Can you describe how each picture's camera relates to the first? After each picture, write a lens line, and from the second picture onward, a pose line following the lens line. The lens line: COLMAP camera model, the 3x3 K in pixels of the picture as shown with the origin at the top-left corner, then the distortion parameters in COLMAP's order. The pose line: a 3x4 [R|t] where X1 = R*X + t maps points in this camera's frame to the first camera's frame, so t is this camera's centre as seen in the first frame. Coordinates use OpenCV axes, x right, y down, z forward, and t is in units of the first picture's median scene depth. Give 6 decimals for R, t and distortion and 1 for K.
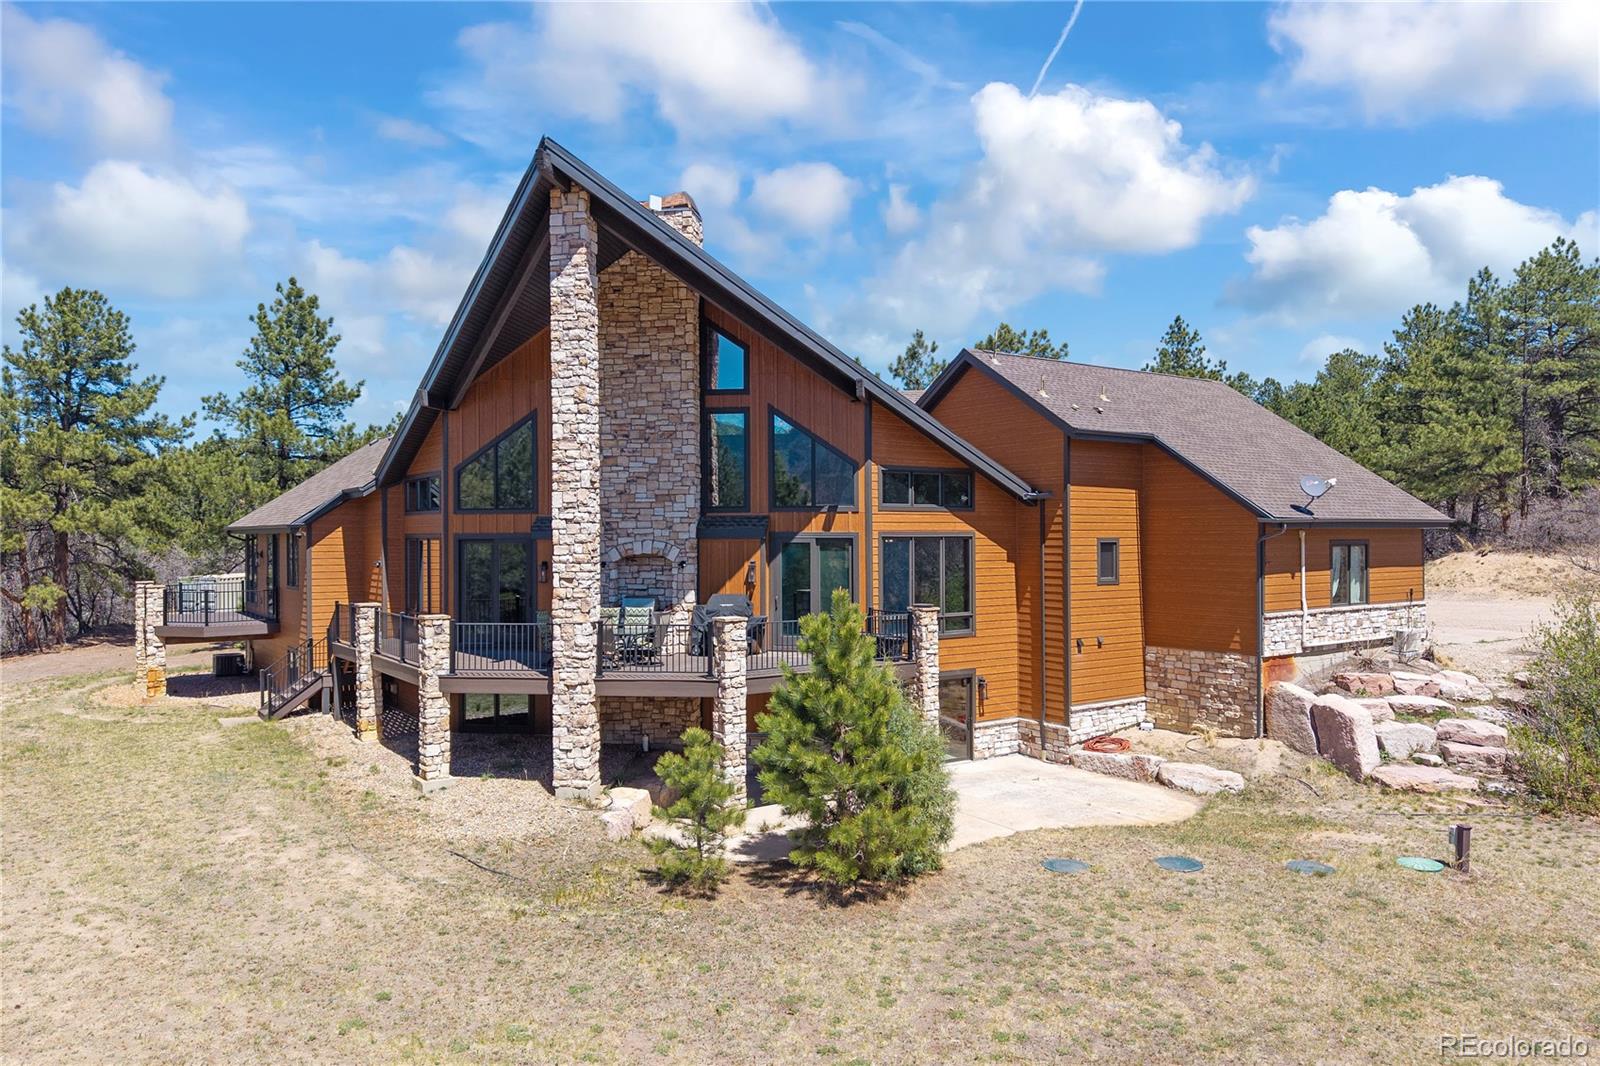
lens RADIAL K [[1085.2, 0, 817.5], [0, 1085.2, 547.9], [0, 0, 1]] dist [0.018946, -0.011784]
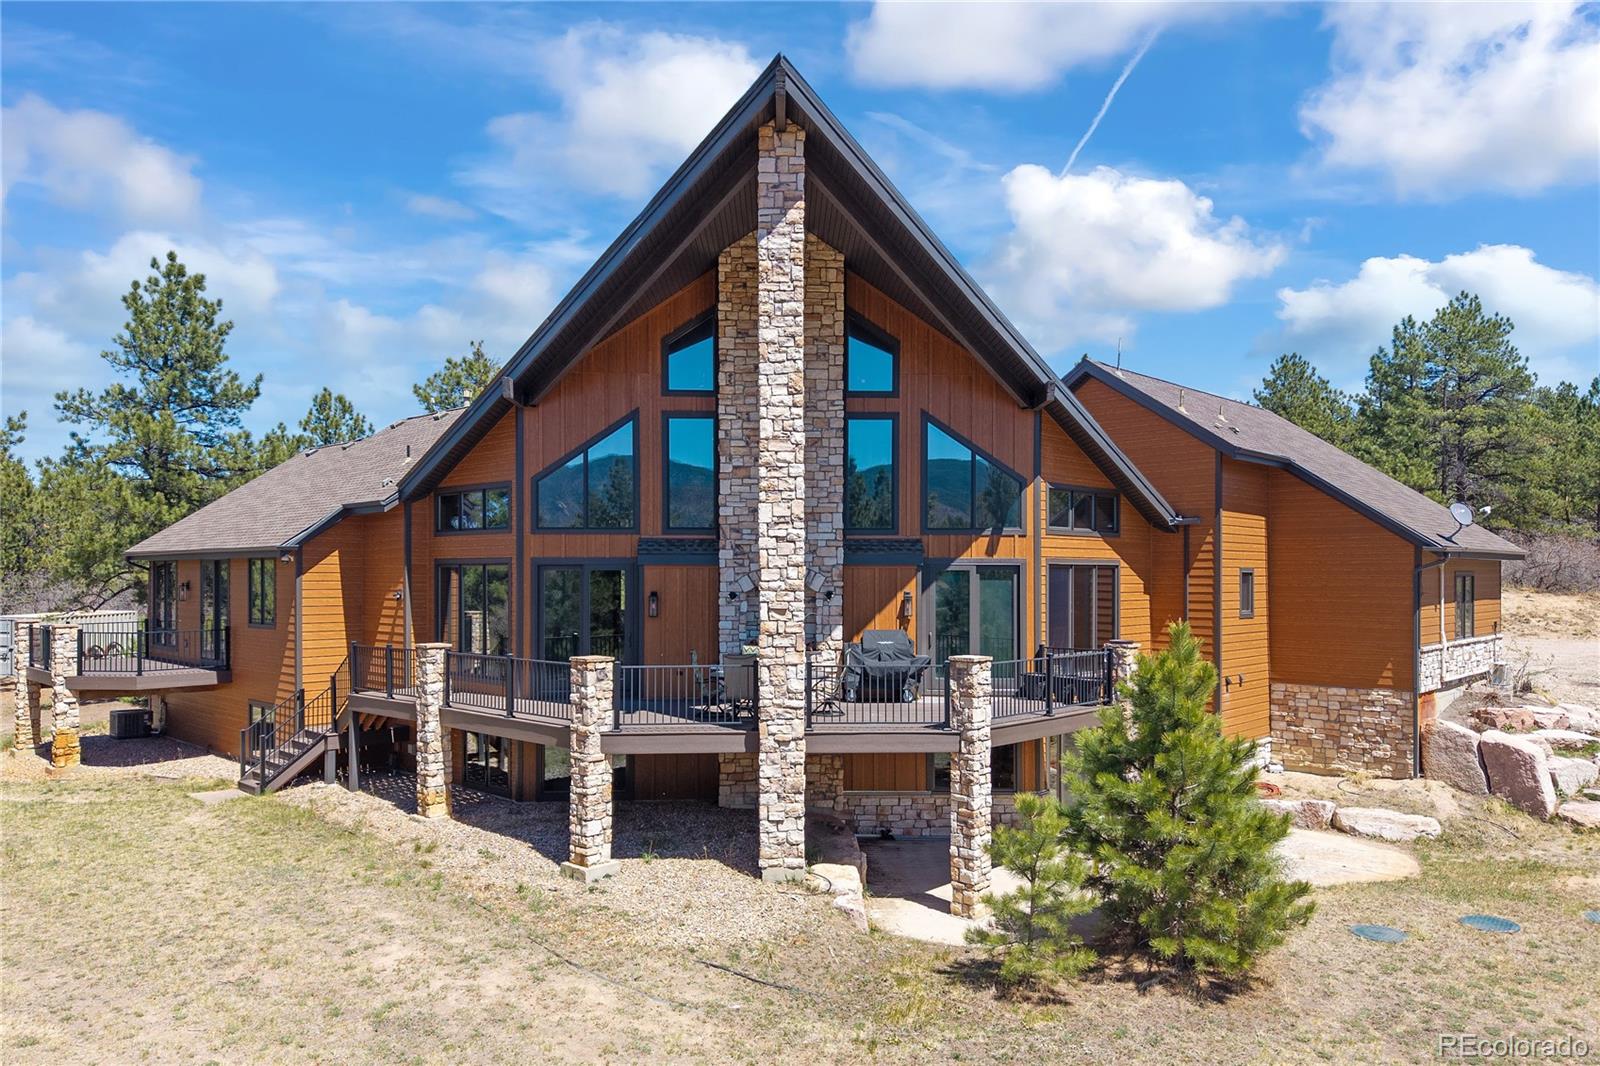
lens RADIAL K [[1085.2, 0, 802.8], [0, 1085.2, 591.7], [0, 0, 1]] dist [0.018946, -0.011784]
pose [[0.980887, 0.001408, 0.194572, -0.309478], [-0.002021, 0.999994, 0.002954, 0.010045], [-0.194567, -0.003291, 0.980884, 0.170177]]
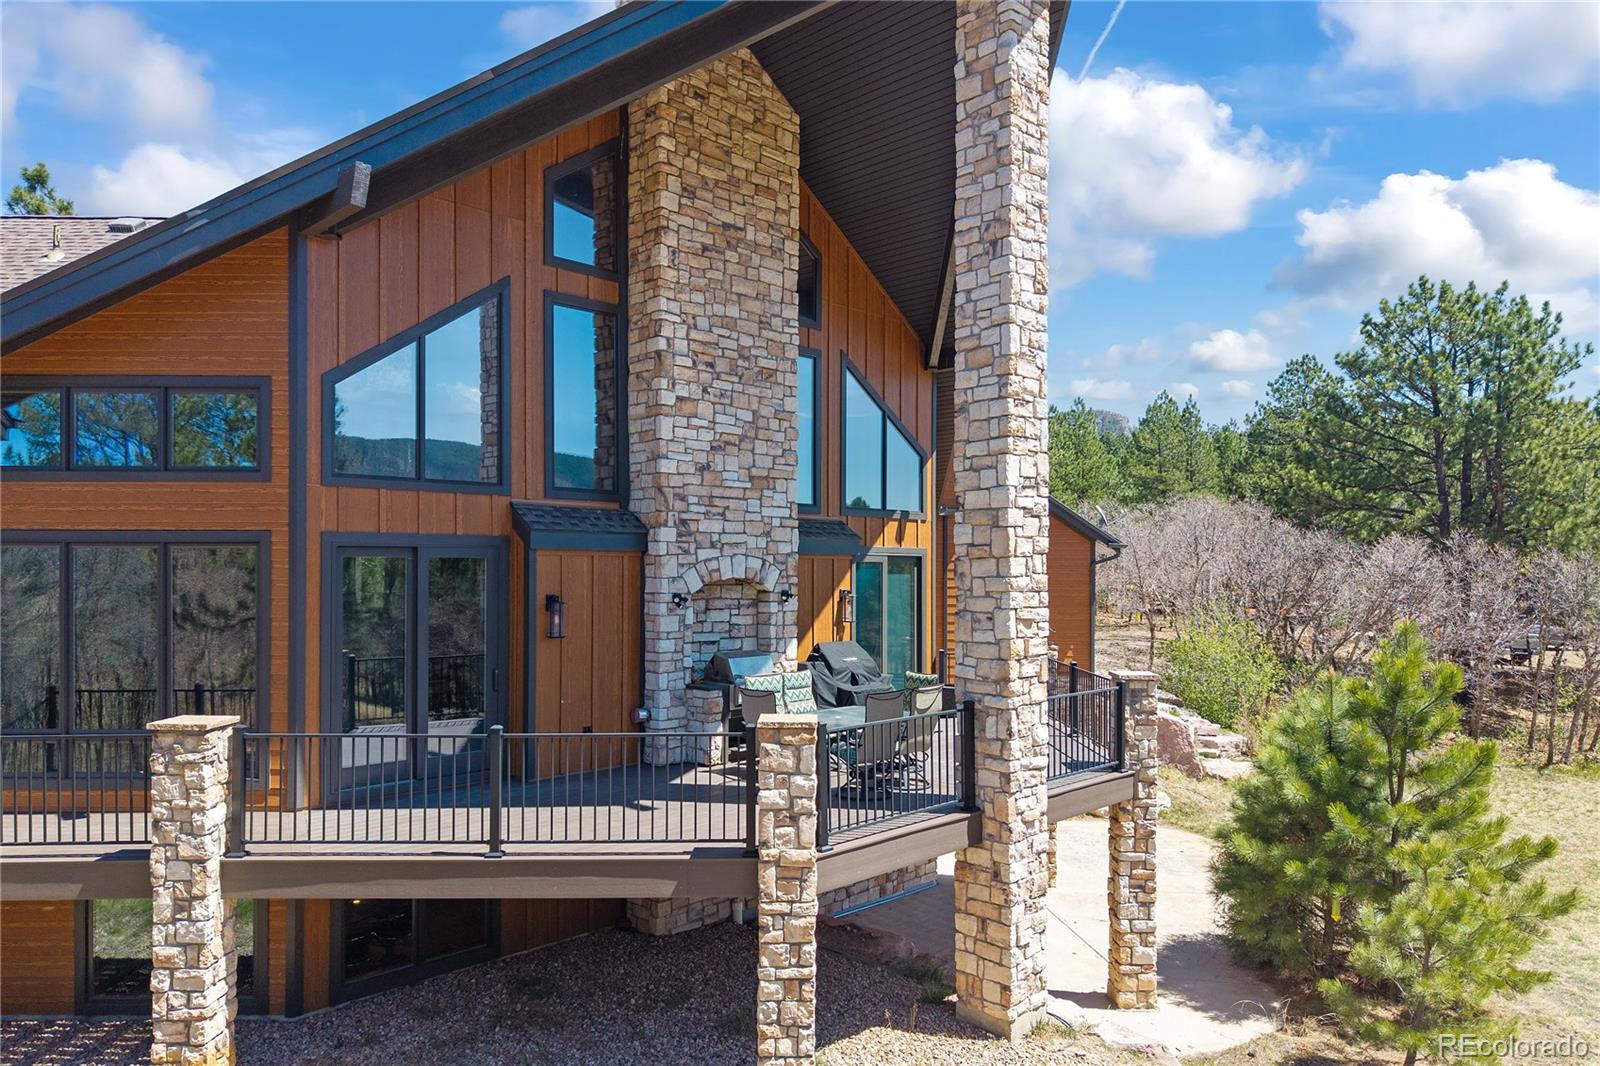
lens RADIAL K [[1085.2, 0, 758.1], [0, 1085.2, 581.1], [0, 0, 1]] dist [0.018946, -0.011784]
pose [[0.569762, -0.003043, 0.821804, -0.620323], [0.006256, 0.999980, -0.000635, 0.007129], [-0.821786, 0.005503, 0.569770, 0.673553]]
